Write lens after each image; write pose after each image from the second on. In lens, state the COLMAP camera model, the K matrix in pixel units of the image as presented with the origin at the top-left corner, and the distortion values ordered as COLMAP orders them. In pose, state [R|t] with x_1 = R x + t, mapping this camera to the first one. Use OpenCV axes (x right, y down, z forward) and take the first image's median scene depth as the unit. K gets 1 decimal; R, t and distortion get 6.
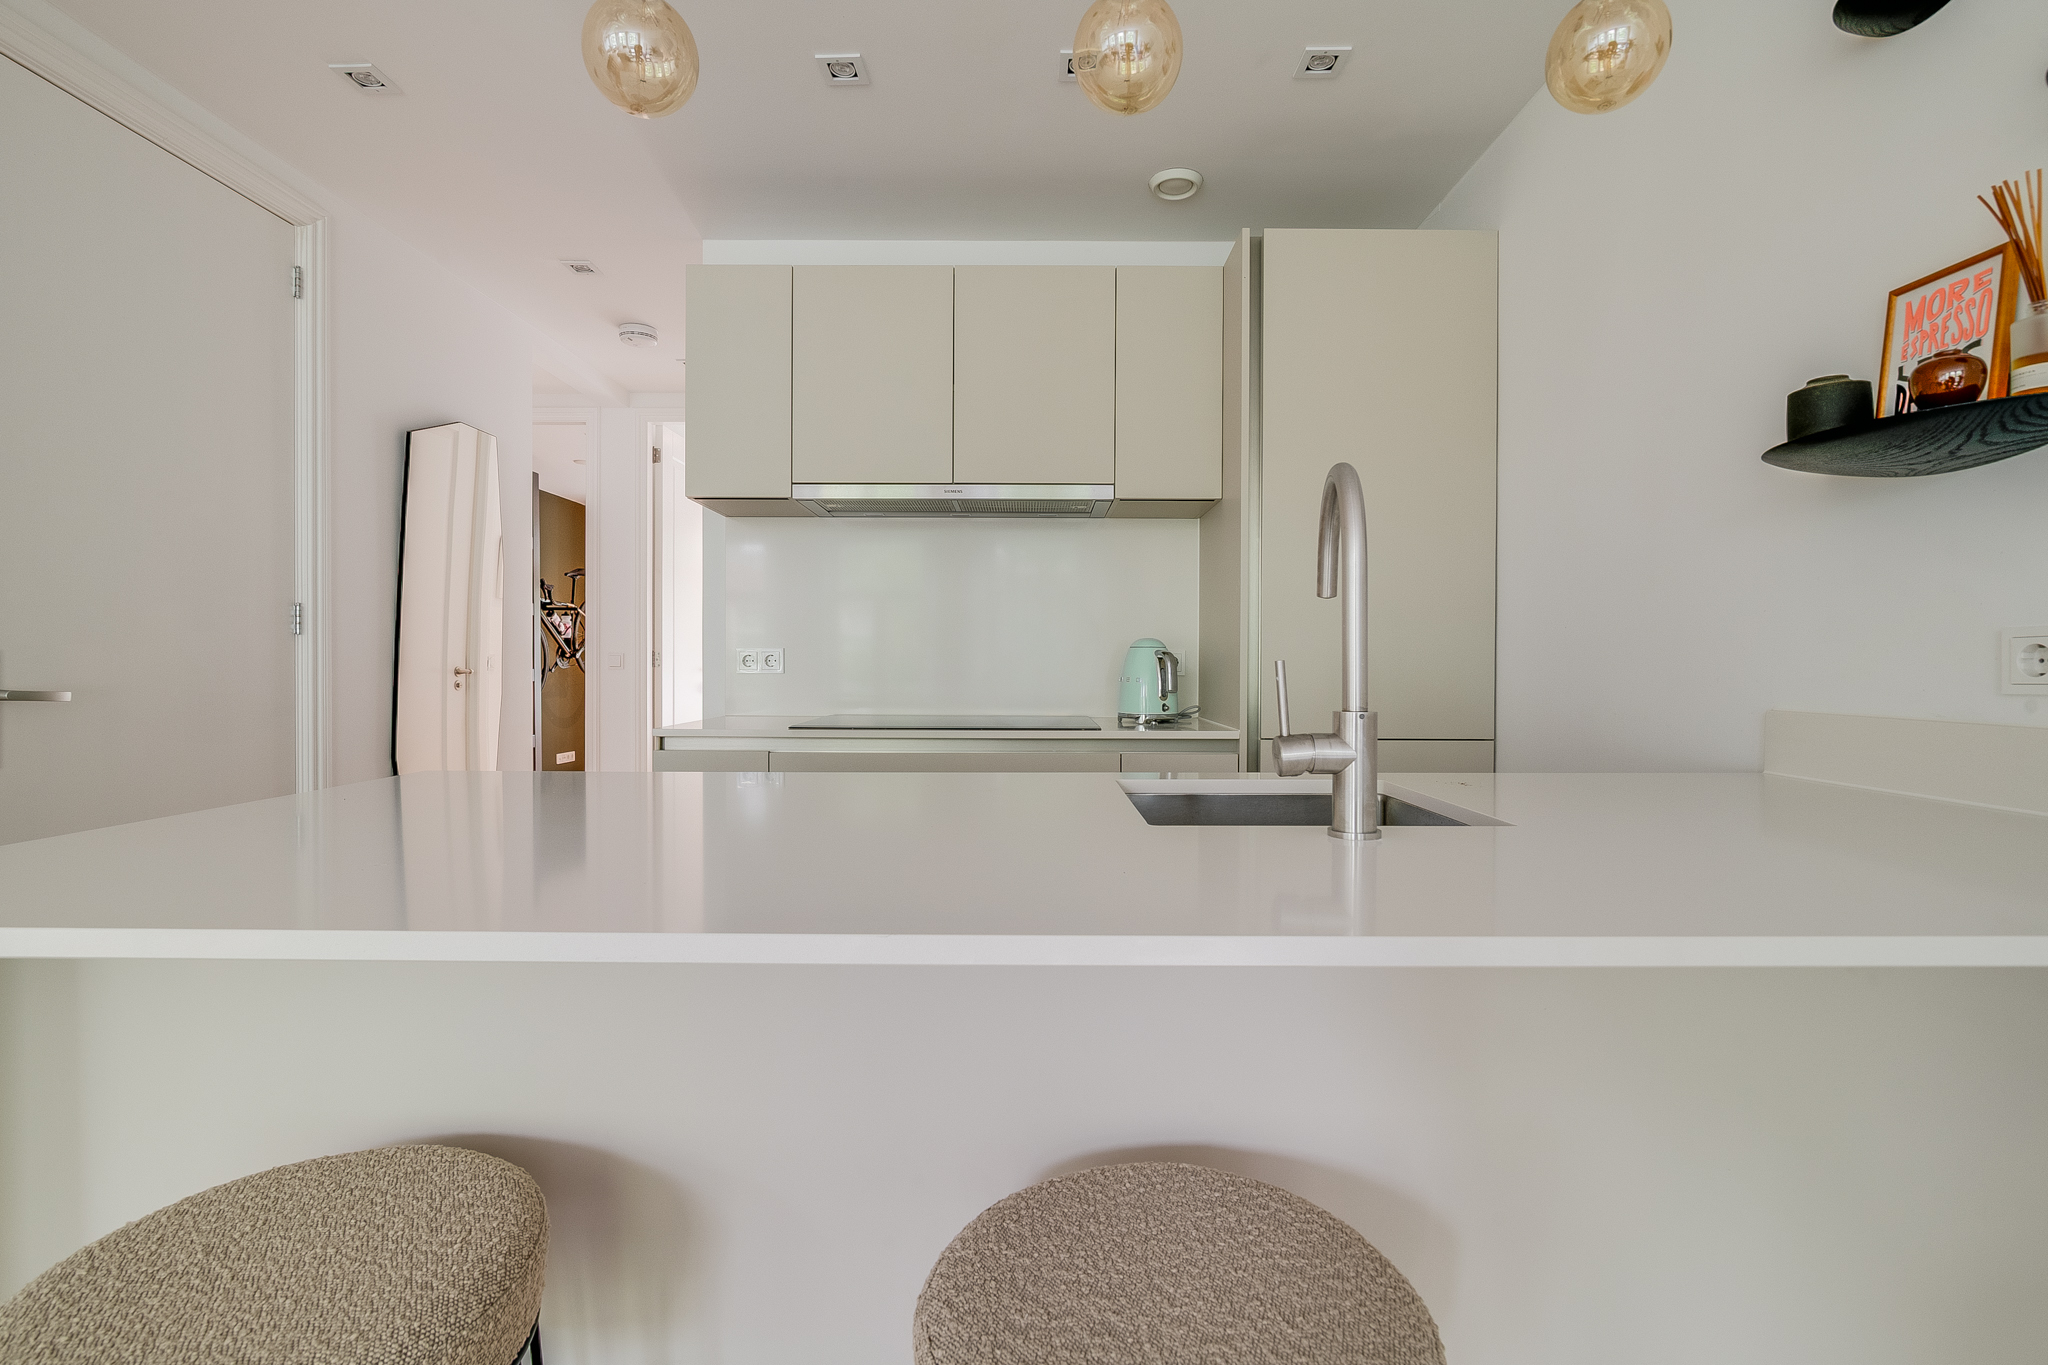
lens RADIAL K [[937.7, 0, 1019.0], [0, 937.7, 675.3], [0, 0, 1]] dist [-0.008928, 0.000459]
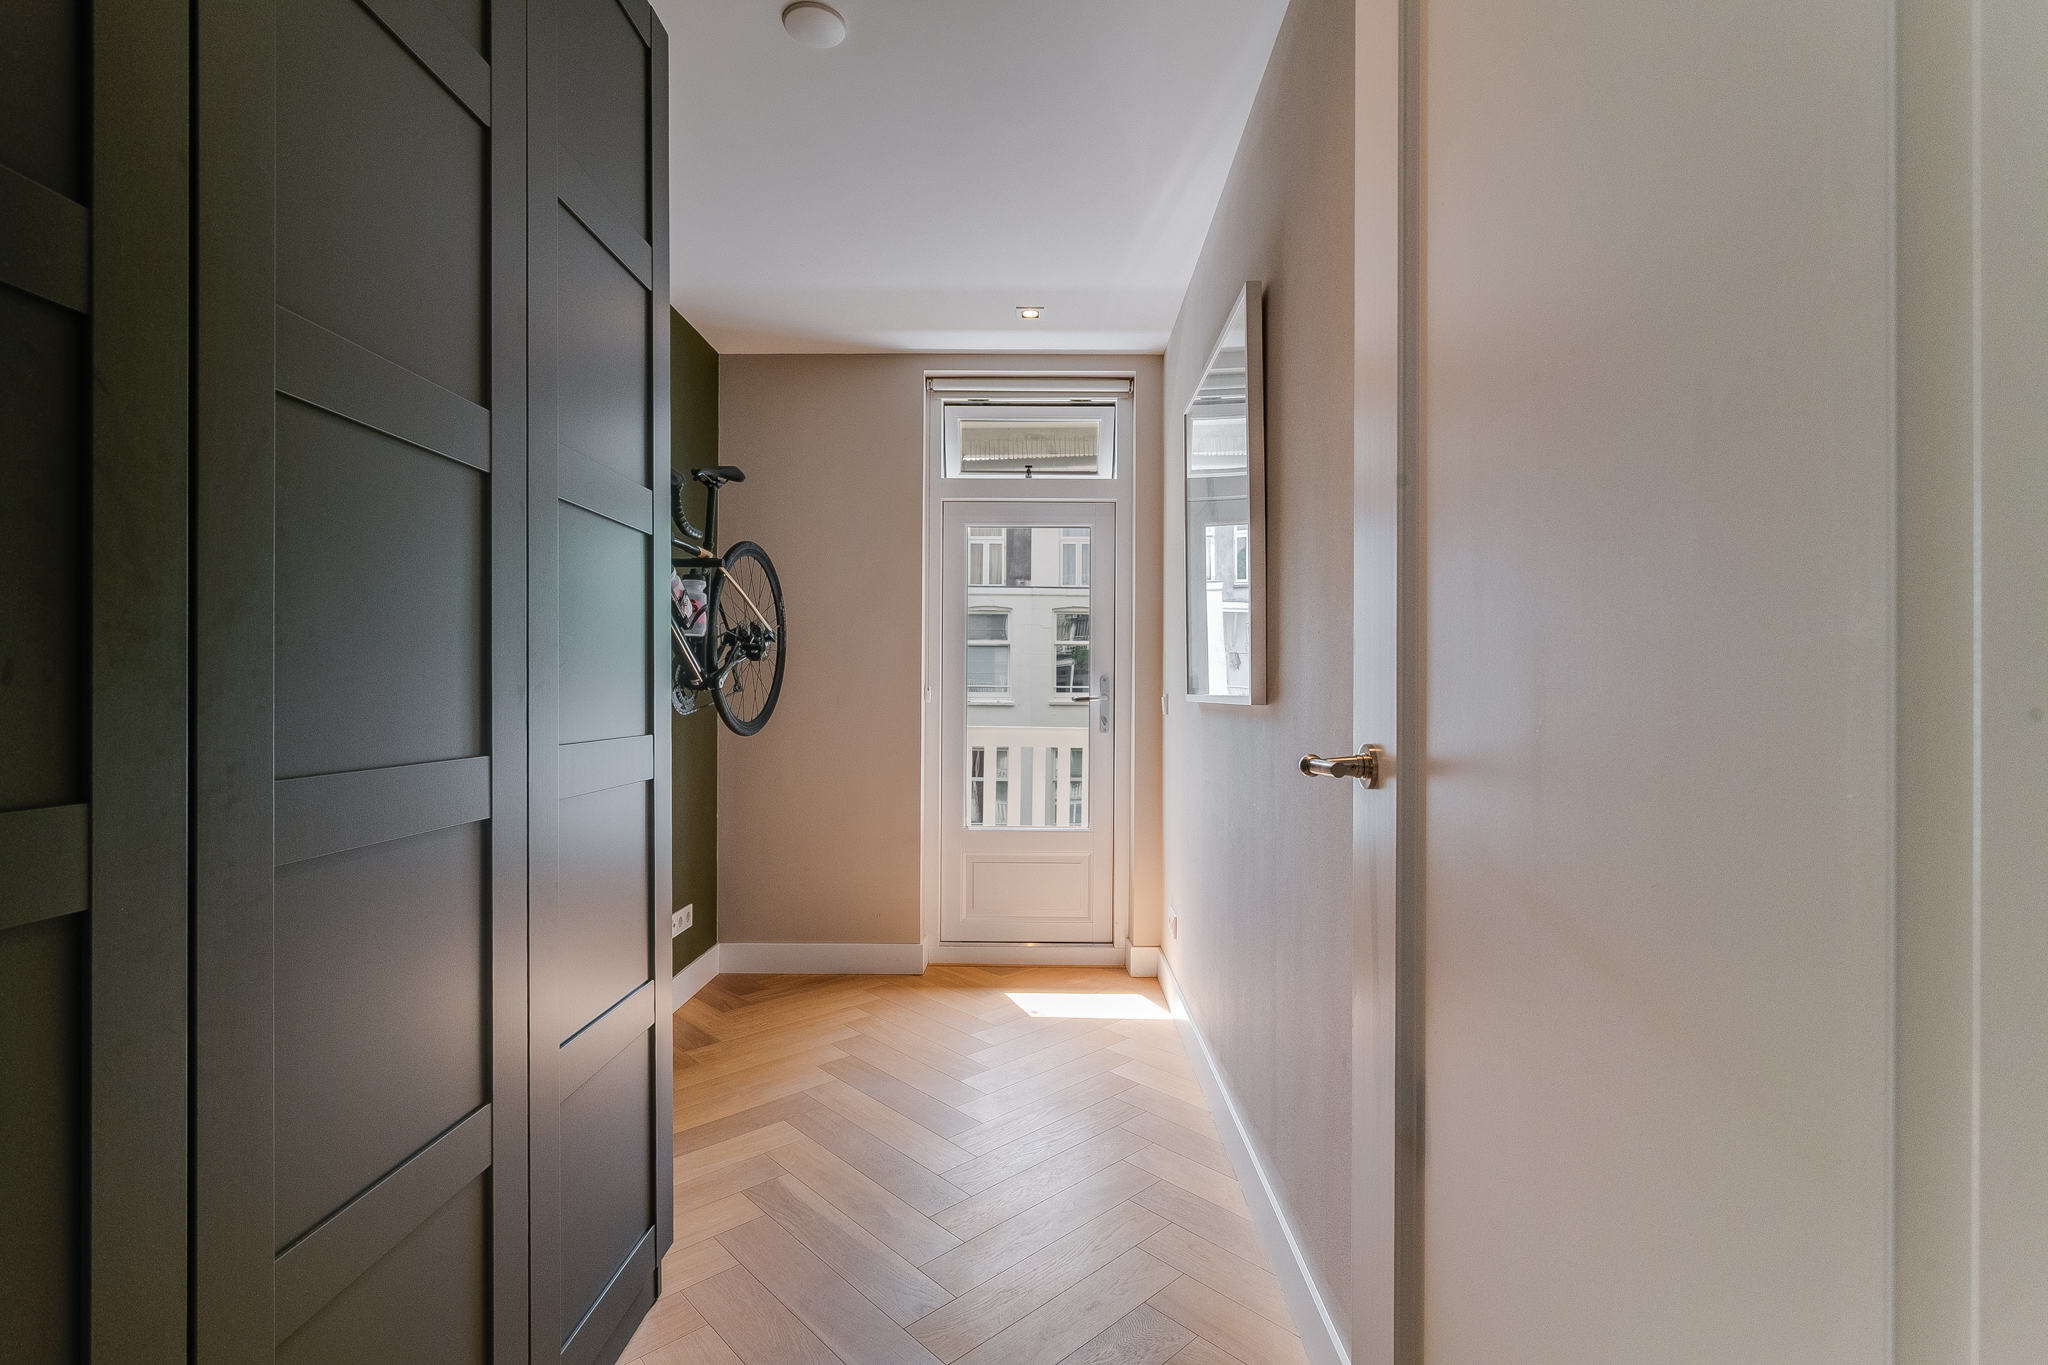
lens RADIAL K [[932.4, 0, 1024.0], [0, 932.4, 682.5], [0, 0, 1]] dist [-0.000677, -0.000219]
pose [[0.999939, -0.001353, -0.010966, -0.347488], [0.001198, 0.999899, -0.014168, -0.015807], [0.010984, 0.014154, 0.999840, 0.624699]]
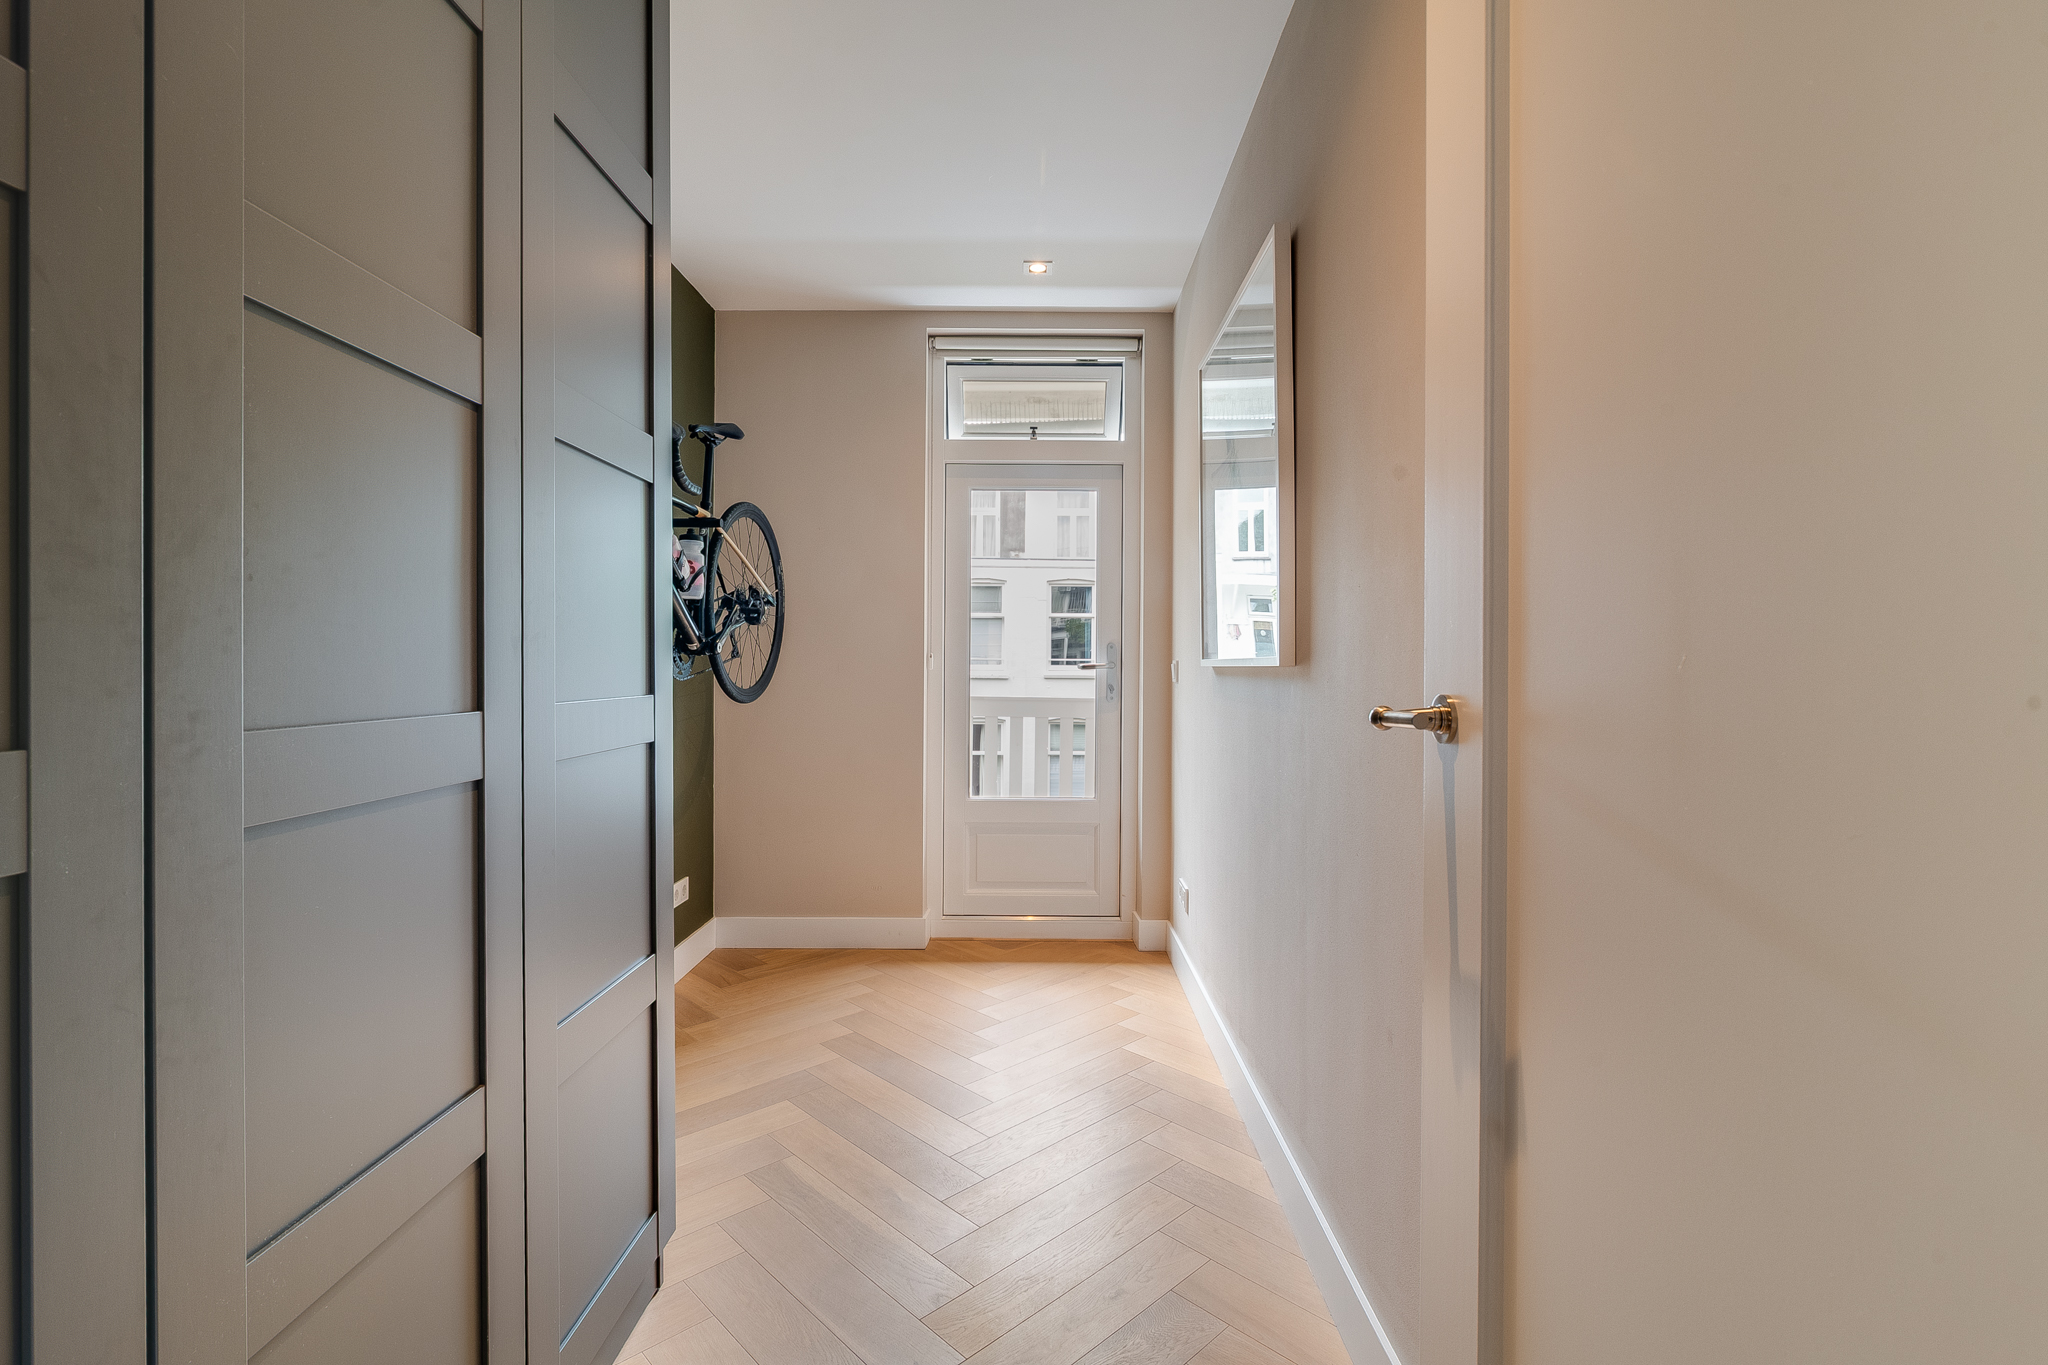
lens RADIAL K [[937.9, 0, 1025.1], [0, 937.9, 659.8], [0, 0, 1]] dist [-0.005452, 0.000121]
pose [[0.999998, -0.000831, -0.001767, -0.354487], [0.000812, 0.999947, -0.010304, -0.012244], [0.001776, 0.010303, 0.999945, 0.635397]]
